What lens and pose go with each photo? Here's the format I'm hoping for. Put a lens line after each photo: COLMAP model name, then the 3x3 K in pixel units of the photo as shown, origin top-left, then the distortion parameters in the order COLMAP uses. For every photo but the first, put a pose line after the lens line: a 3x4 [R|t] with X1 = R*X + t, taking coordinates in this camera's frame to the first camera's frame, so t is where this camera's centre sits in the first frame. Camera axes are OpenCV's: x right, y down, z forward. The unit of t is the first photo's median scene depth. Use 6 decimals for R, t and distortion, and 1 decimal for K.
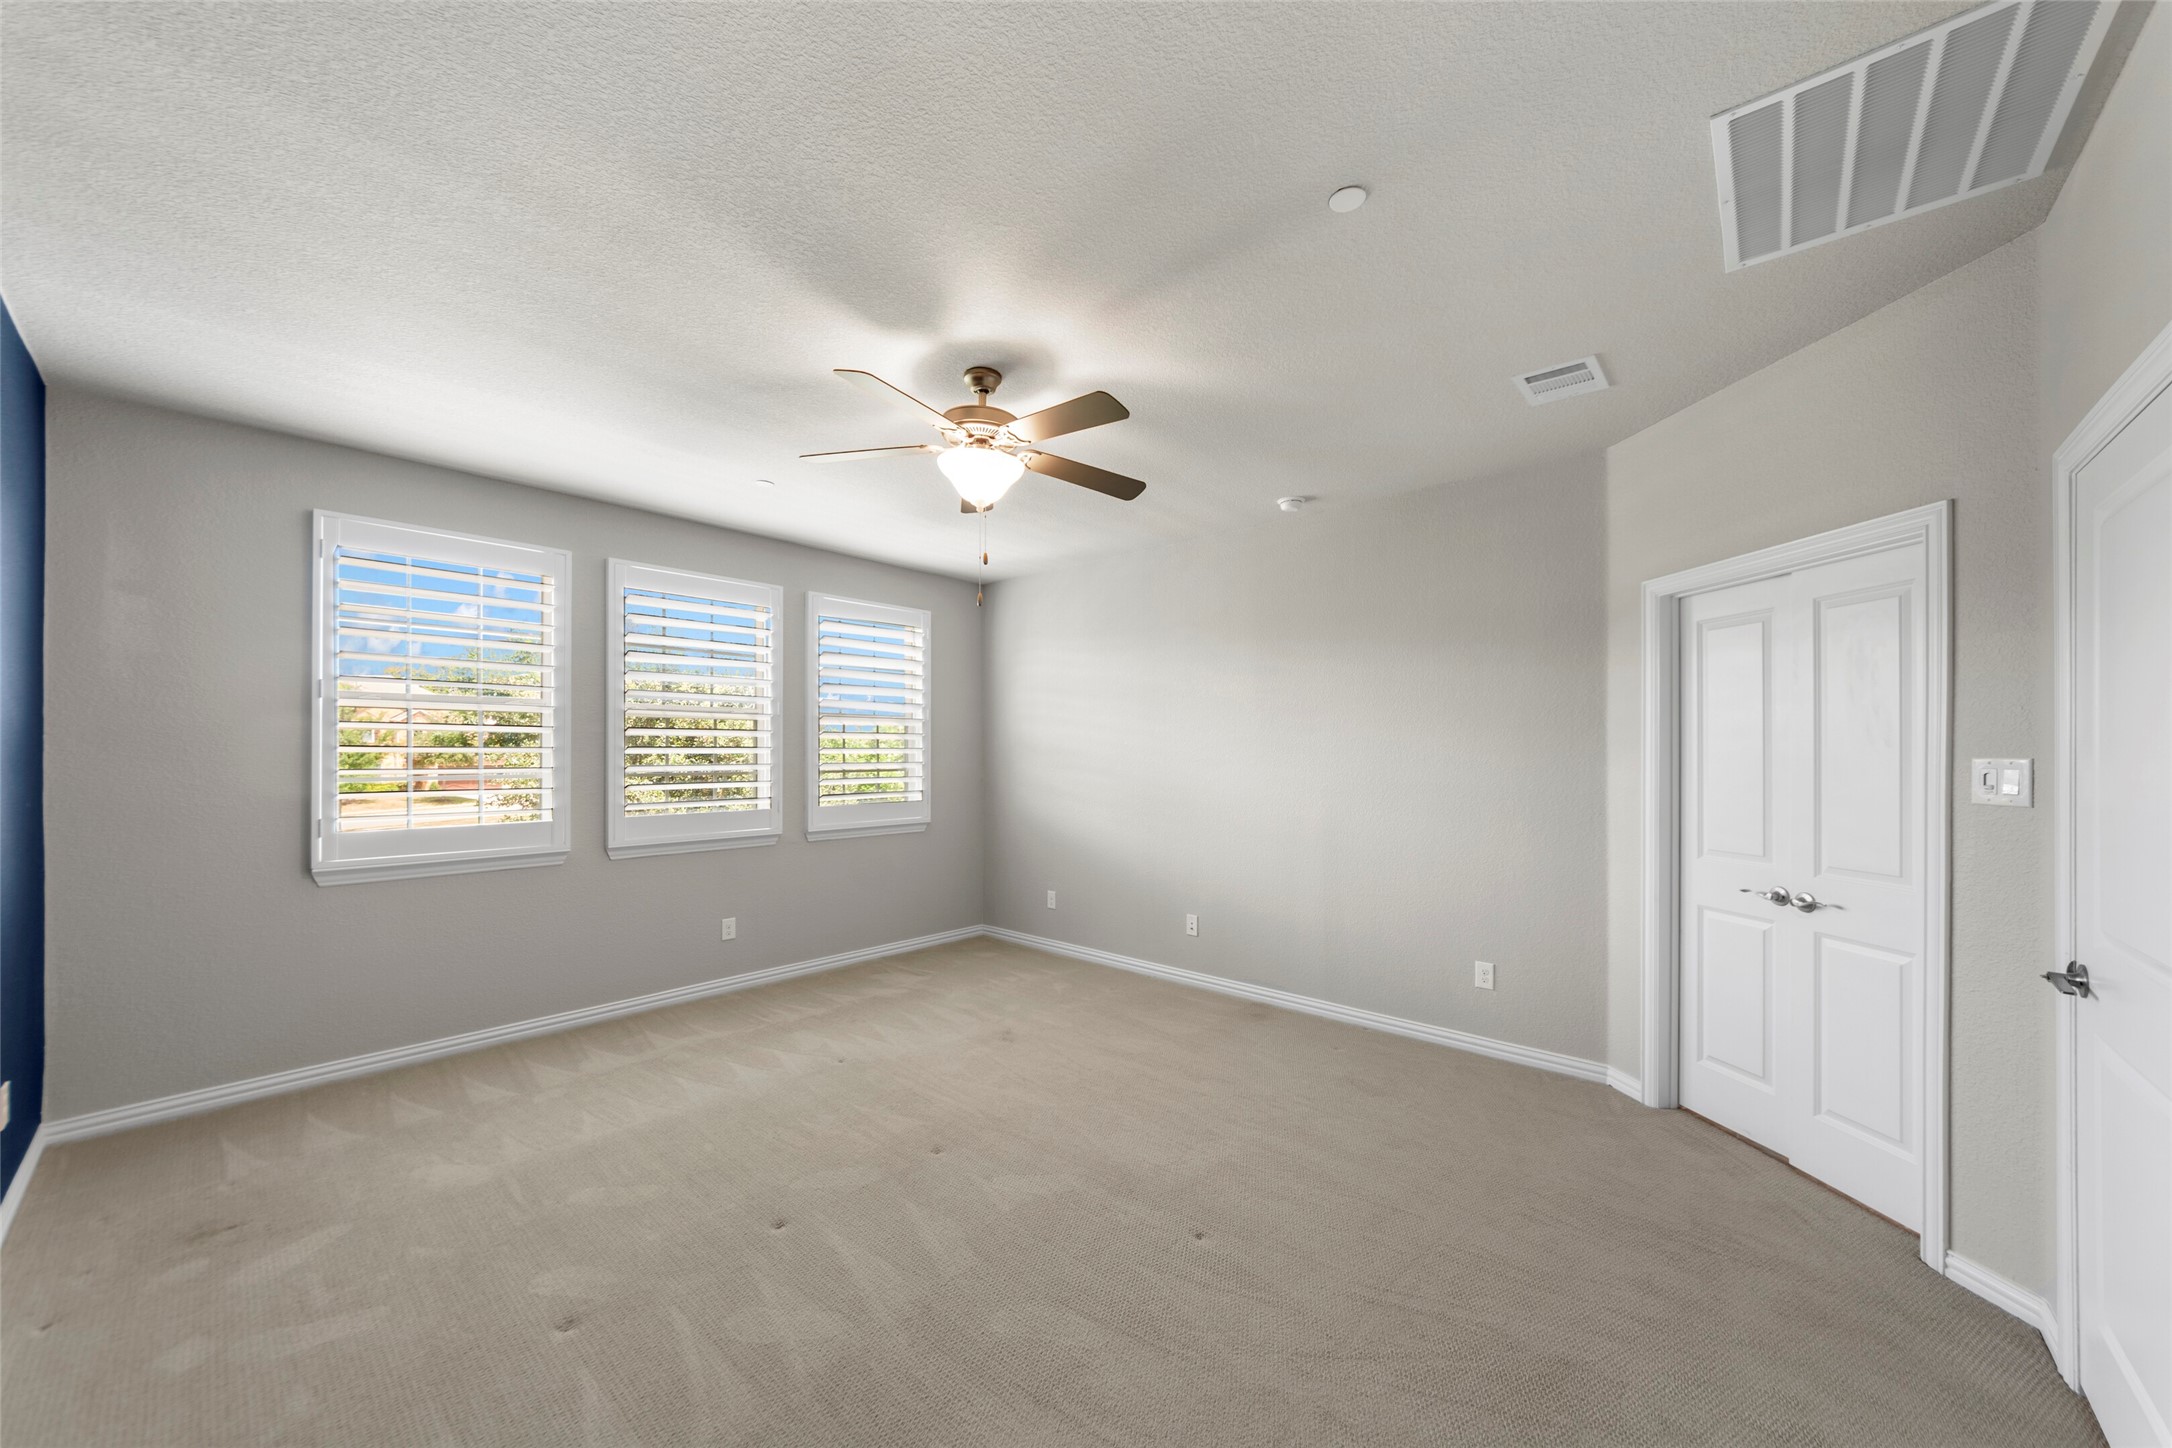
lens RADIAL K [[779.8, 0, 1093.3], [0, 779.8, 747.1], [0, 0, 1]] dist [0.027664, -0.017321]
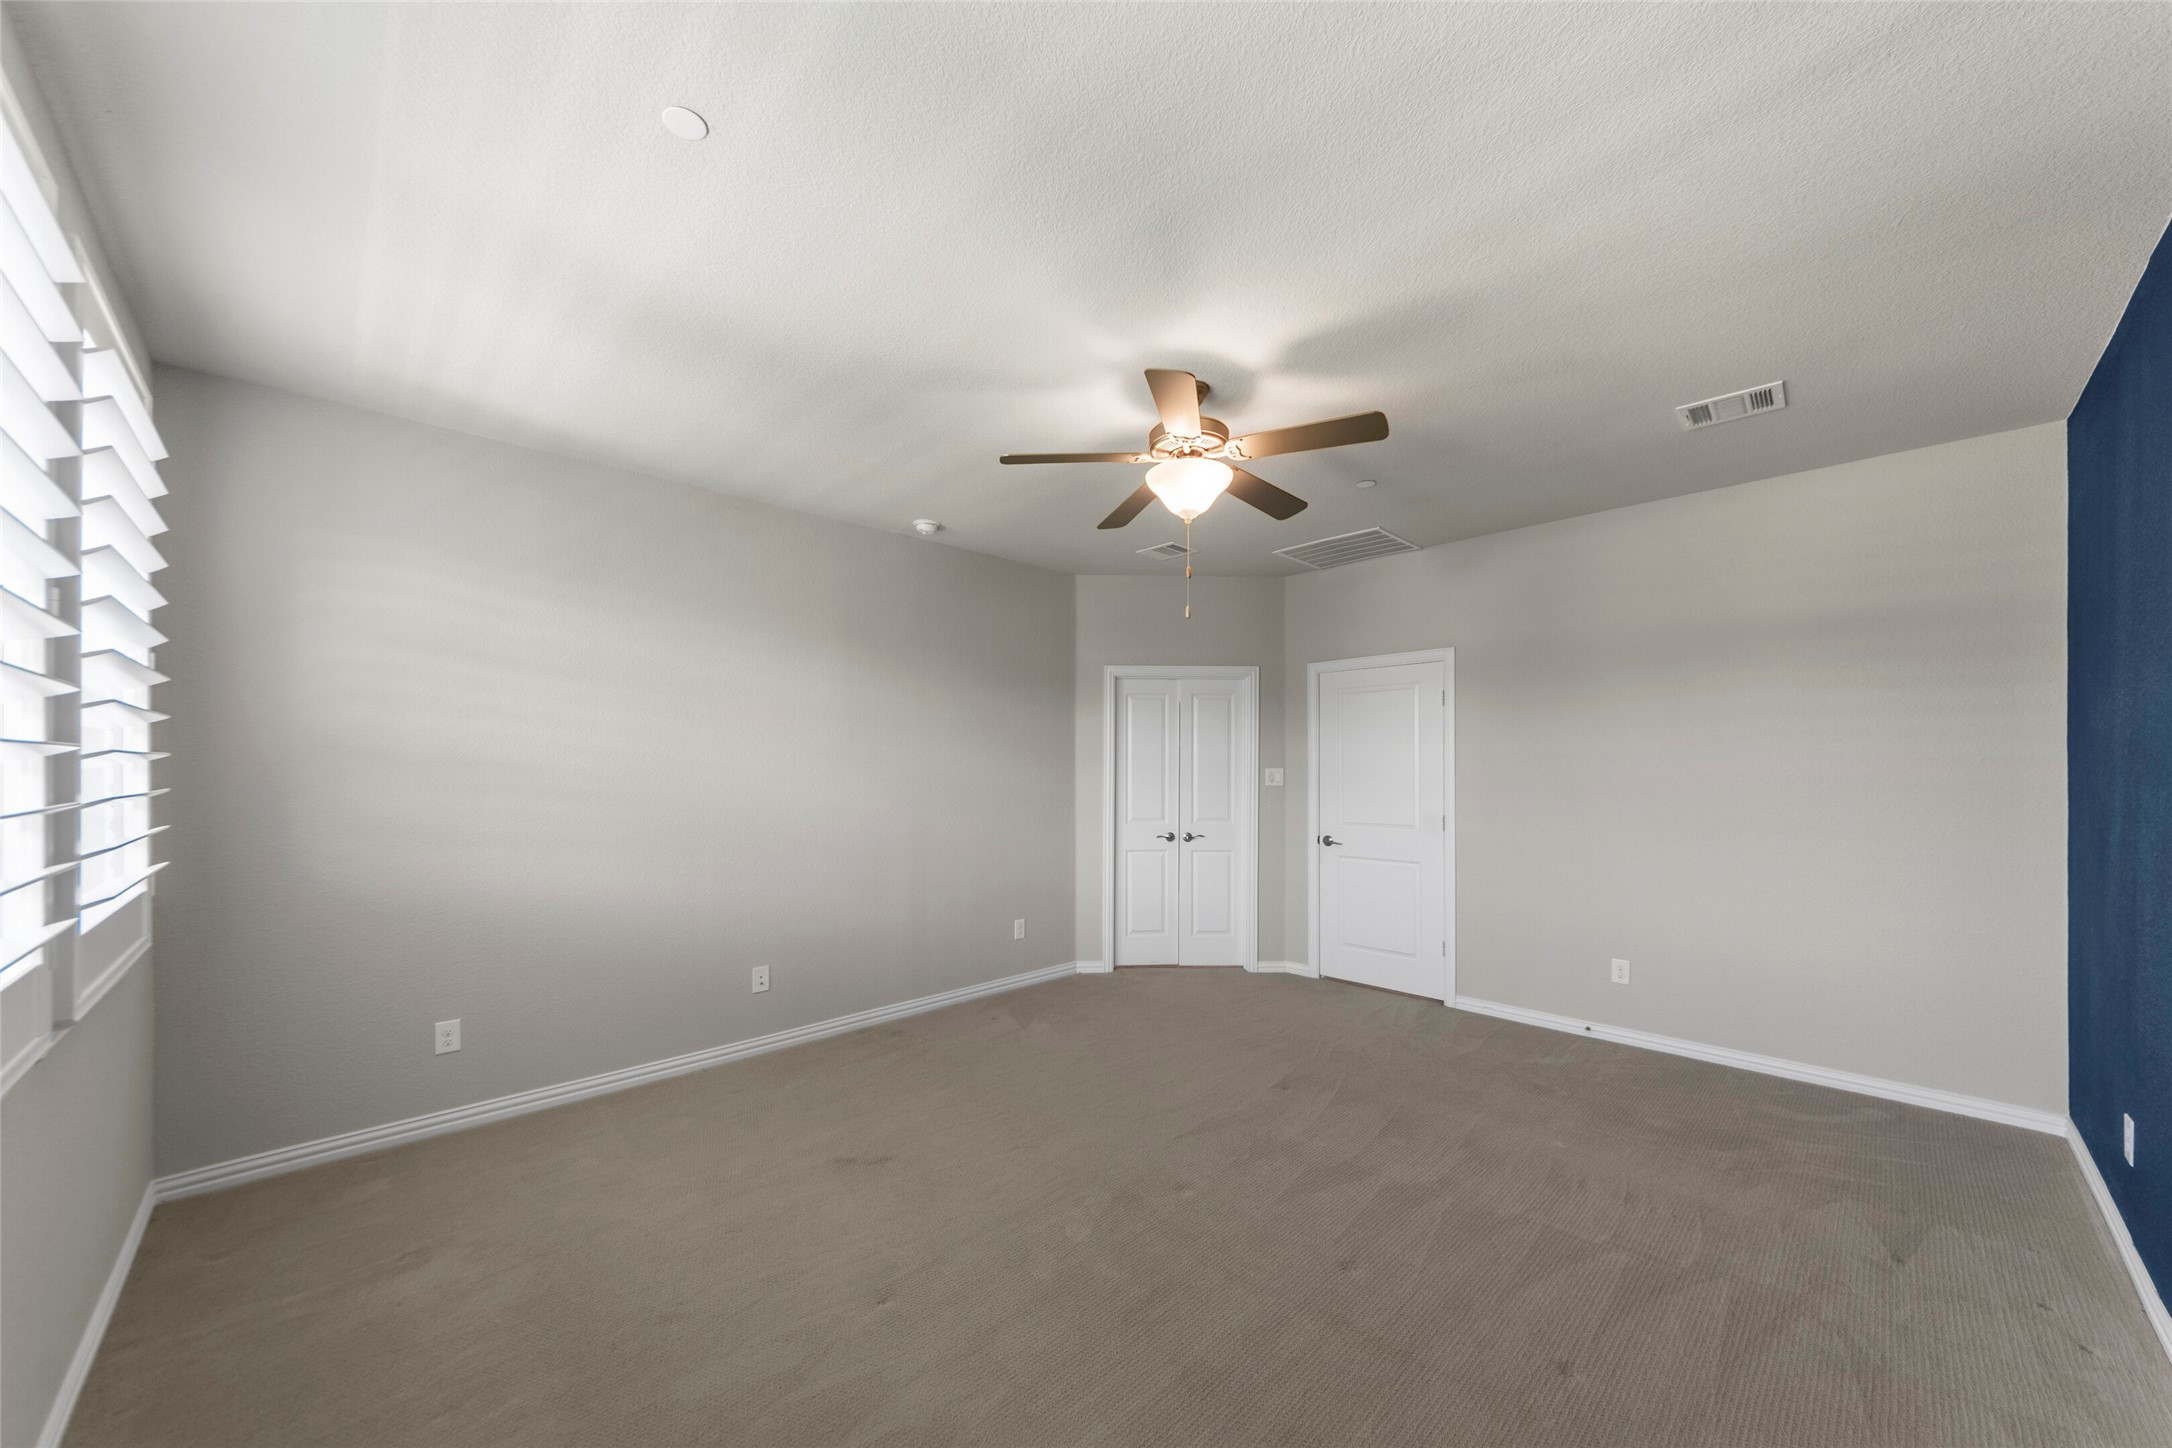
lens RADIAL K [[779.8, 0, 1093.3], [0, 779.8, 747.1], [0, 0, 1]] dist [0.027664, -0.017321]
pose [[0.070189, 0.031661, 0.997031, -1.026964], [-0.007488, 0.999485, -0.031212, 0.019751], [-0.997506, -0.005275, 0.070390, 0.942729]]
